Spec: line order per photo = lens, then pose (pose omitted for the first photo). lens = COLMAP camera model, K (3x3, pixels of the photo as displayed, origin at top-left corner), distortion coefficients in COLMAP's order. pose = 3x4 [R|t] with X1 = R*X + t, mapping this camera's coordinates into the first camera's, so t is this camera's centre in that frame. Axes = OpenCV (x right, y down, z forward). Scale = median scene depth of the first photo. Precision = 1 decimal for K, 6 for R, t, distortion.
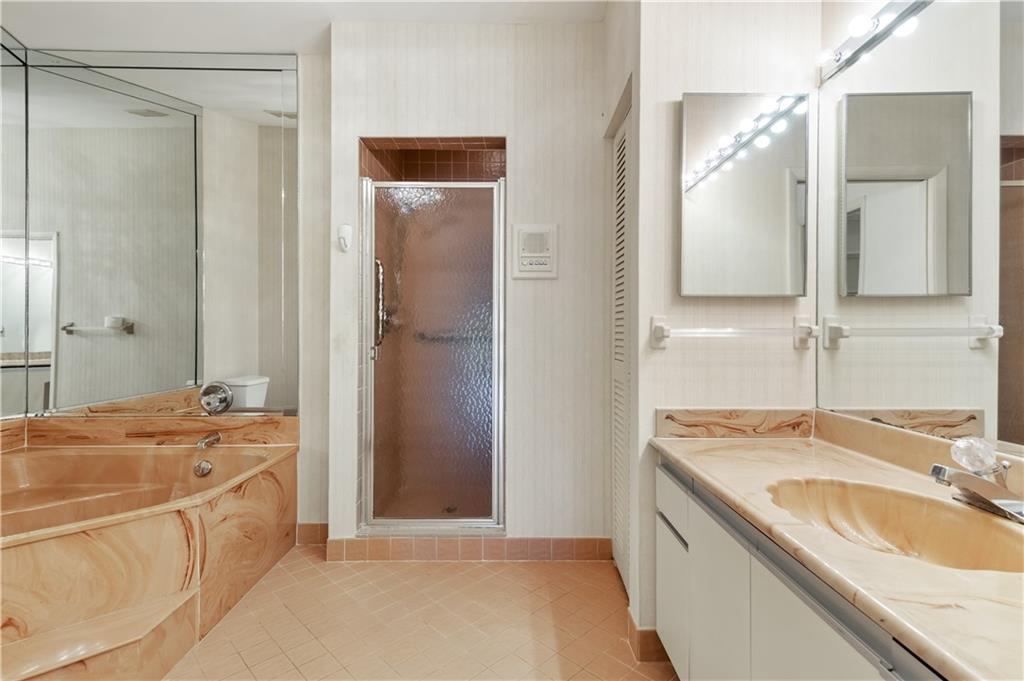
lens RADIAL K [[497.6, 0, 506.6], [0, 497.6, 332.6], [0, 0, 1]] dist [0.016923, -0.000537]
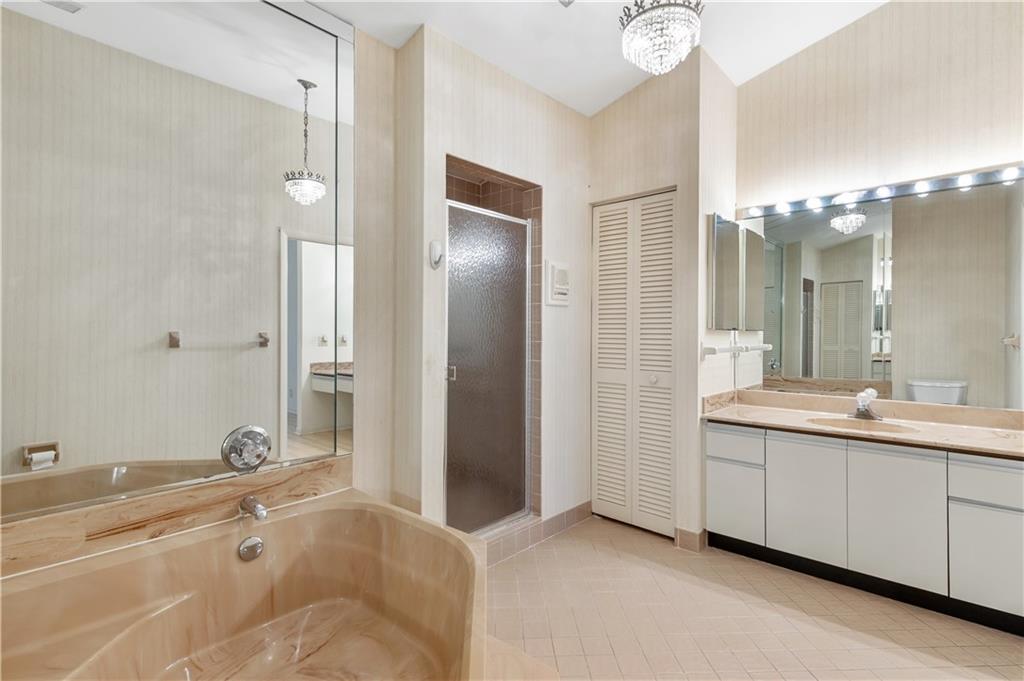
lens RADIAL K [[497.6, 0, 513.1], [0, 497.6, 334.8], [0, 0, 1]] dist [0.016923, -0.000537]
pose [[0.669300, -0.000848, 0.742992, -0.932329], [0.003992, 0.999989, -0.002455, -0.032872], [-0.742981, 0.004609, 0.669296, 0.250840]]
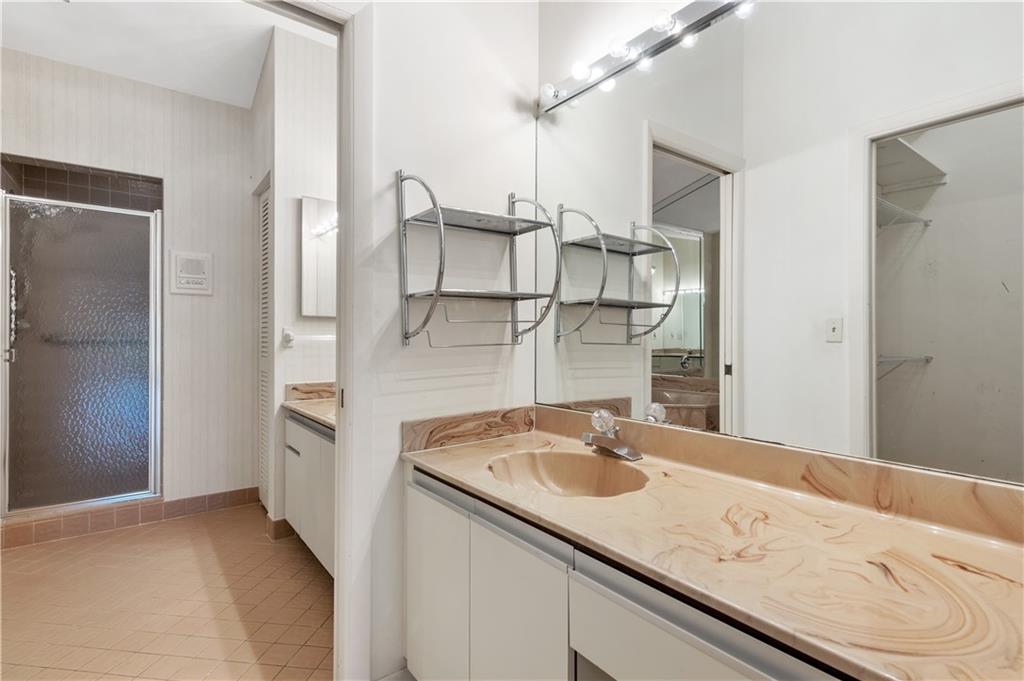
lens RADIAL K [[497.6, 0, 516.6], [0, 497.6, 341.4], [0, 0, 1]] dist [0.016923, -0.000537]
pose [[0.787478, -0.002673, 0.616337, -0.079613], [-0.004687, 0.999936, 0.010325, -0.005176], [-0.616325, -0.011020, 0.787415, -0.524314]]
